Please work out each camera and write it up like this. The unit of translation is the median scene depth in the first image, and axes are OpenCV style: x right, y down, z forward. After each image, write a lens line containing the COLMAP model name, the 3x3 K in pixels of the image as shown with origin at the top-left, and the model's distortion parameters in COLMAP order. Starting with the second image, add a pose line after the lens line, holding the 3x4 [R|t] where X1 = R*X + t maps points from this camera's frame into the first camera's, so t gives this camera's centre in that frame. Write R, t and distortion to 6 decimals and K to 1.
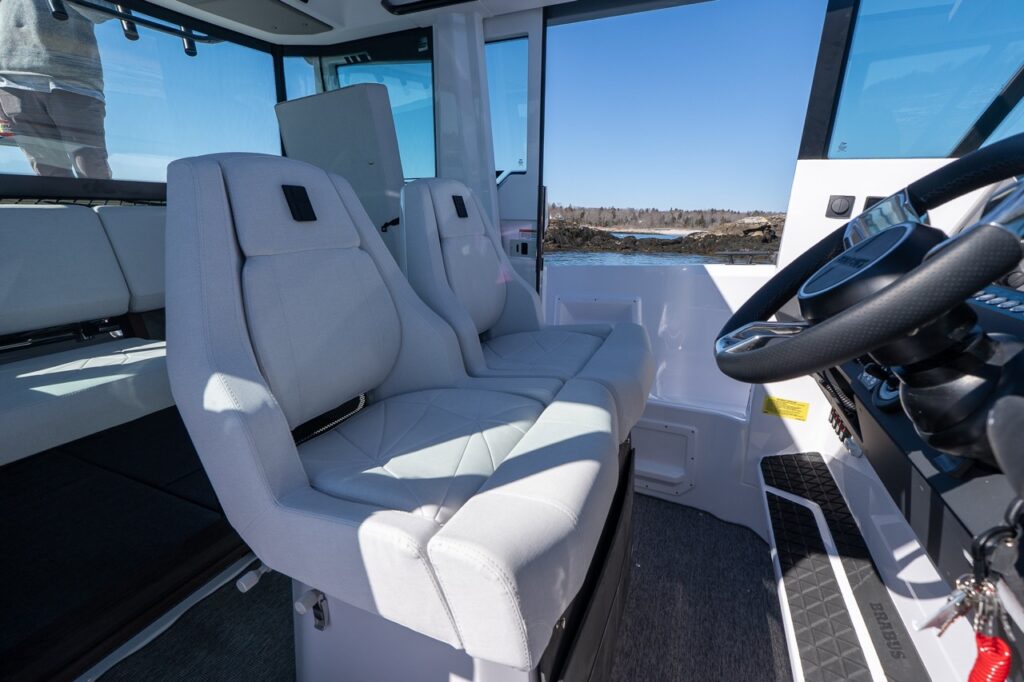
lens RADIAL K [[432.5, 0, 512.0], [0, 432.5, 338.0], [0, 0, 1]] dist [0.010259, 0.000004]
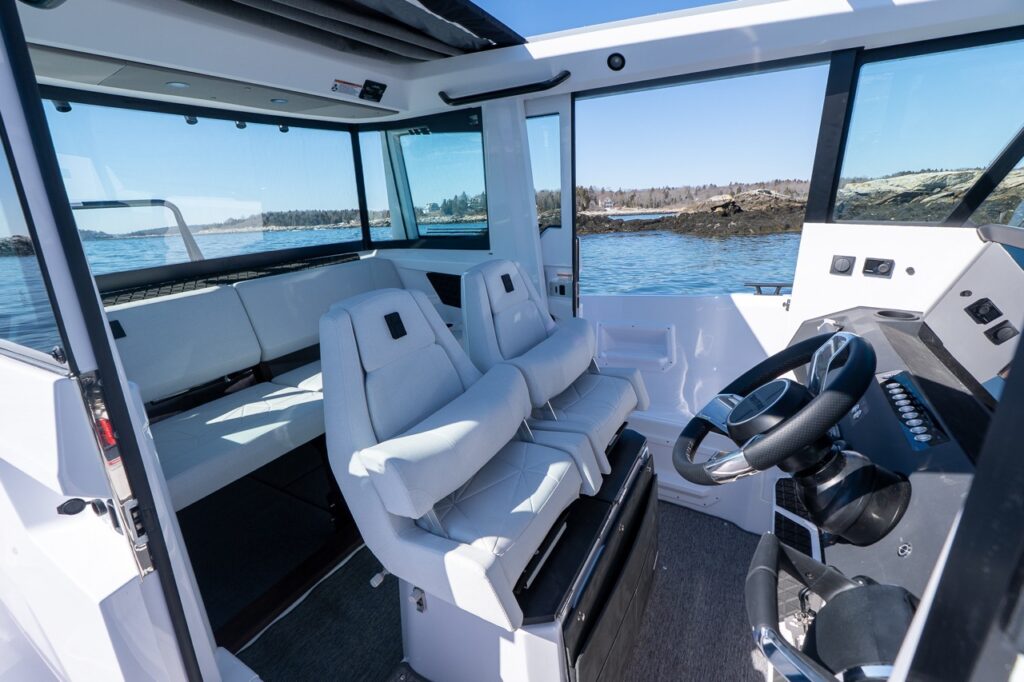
lens RADIAL K [[434.8, 0, 513.2], [0, 434.8, 337.6], [0, 0, 1]] dist [-0.002919, 0.000290]
pose [[0.992828, -0.017918, -0.118202, 0.037609], [0.022259, 0.999121, 0.035507, -0.174359], [0.117462, -0.037884, 0.992355, -0.223407]]
